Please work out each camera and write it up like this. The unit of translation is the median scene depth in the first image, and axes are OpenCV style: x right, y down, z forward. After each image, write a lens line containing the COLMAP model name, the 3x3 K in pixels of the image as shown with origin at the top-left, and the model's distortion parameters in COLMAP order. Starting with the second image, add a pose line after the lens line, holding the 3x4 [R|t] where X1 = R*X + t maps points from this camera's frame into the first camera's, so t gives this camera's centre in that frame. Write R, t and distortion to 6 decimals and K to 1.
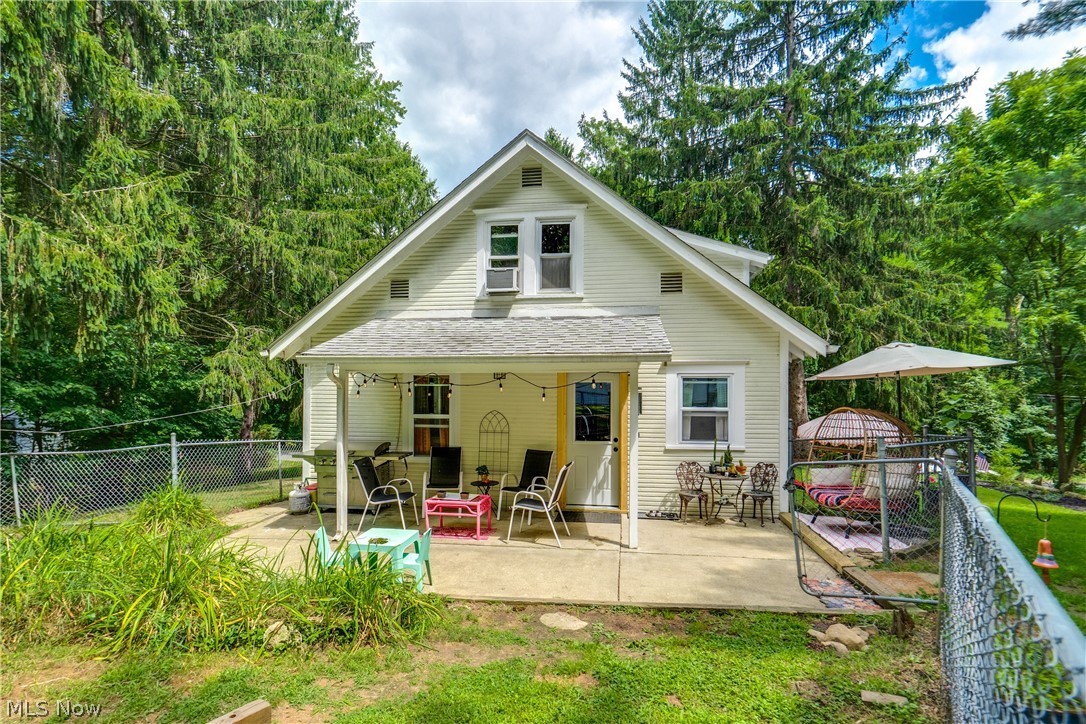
lens RADIAL K [[502.6, 0, 501.8], [0, 502.6, 382.4], [0, 0, 1]] dist [0.002403, 0.001314]
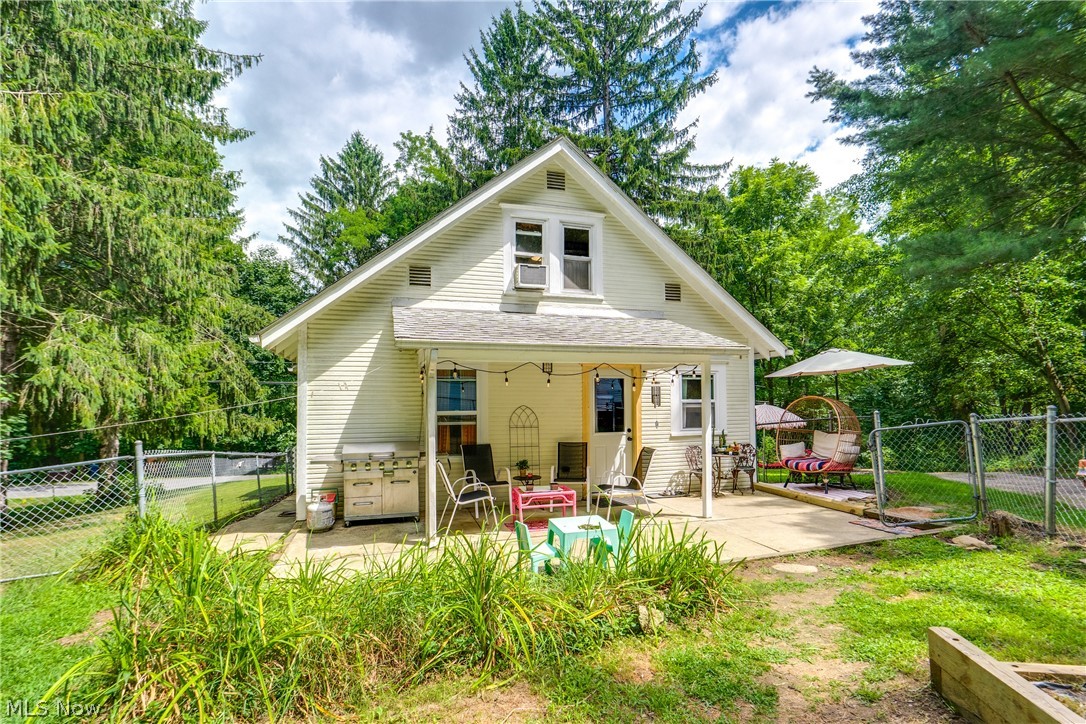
lens RADIAL K [[502.6, 0, 502.3], [0, 502.6, 387.6], [0, 0, 1]] dist [0.002403, 0.001314]
pose [[0.909711, 0.003895, 0.415223, -0.471591], [0.002977, 0.999869, -0.015900, 0.036158], [-0.415231, 0.015701, 0.909581, 0.106040]]
